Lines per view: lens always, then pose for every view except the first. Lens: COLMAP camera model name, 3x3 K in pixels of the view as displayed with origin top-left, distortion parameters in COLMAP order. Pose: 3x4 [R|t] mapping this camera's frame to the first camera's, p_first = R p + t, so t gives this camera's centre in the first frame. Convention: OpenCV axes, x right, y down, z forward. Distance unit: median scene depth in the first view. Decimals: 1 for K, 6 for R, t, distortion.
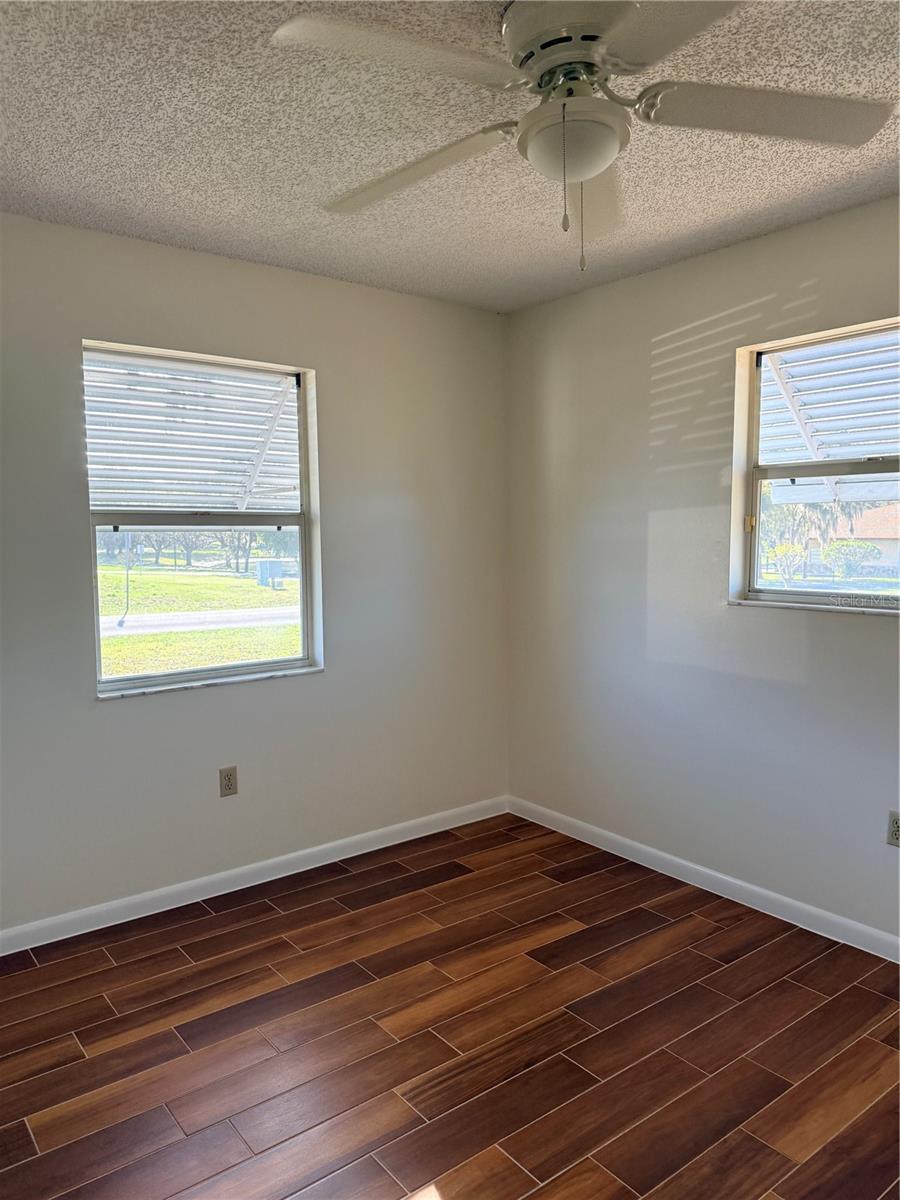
lens RADIAL K [[830.5, 0, 450.1], [0, 830.5, 596.5], [0, 0, 1]] dist [0.024912, -0.031167]
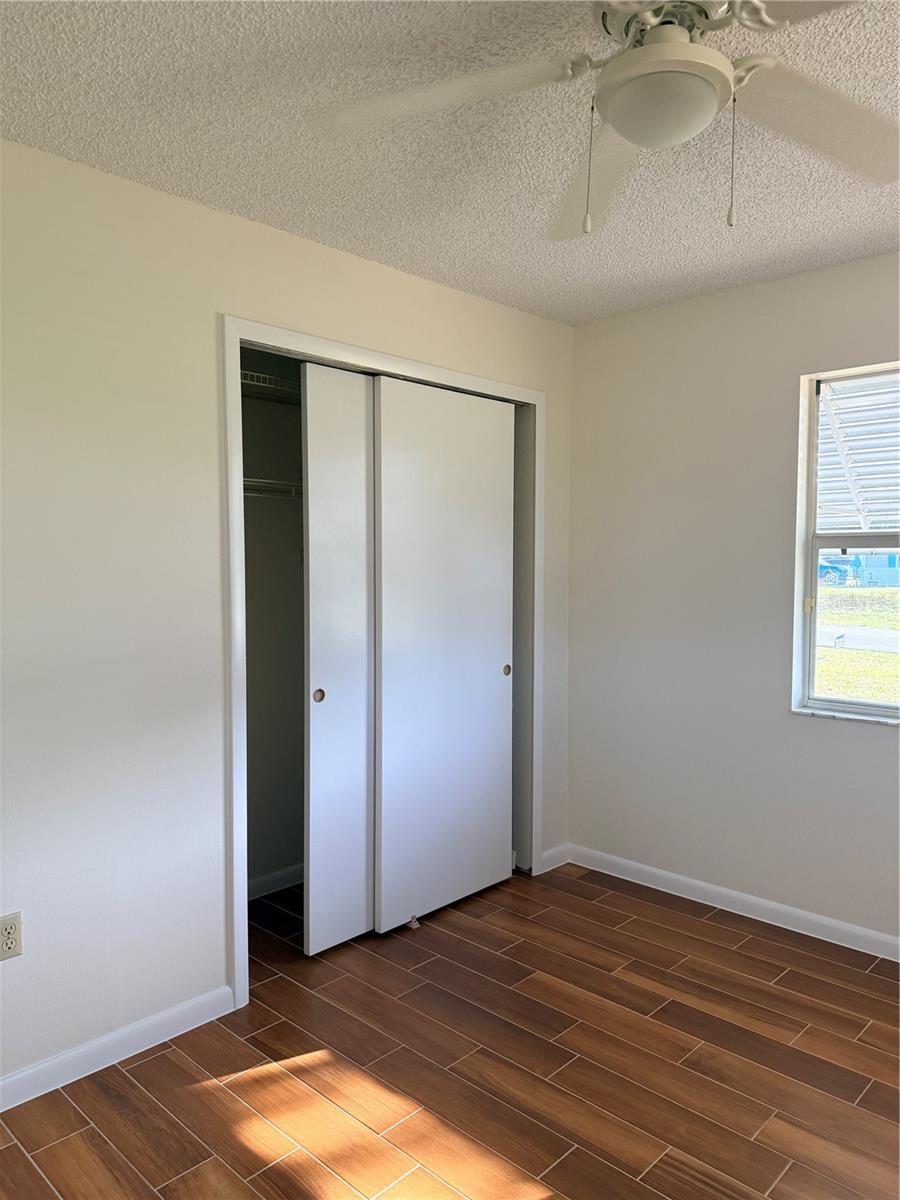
lens RADIAL K [[830.5, 0, 449.7], [0, 830.5, 604.0], [0, 0, 1]] dist [0.024912, -0.031167]
pose [[0.155051, 0.059302, -0.986125, 0.595228], [-0.075443, 0.995993, 0.048033, -0.034905], [0.985022, 0.066949, 0.158904, 0.426838]]
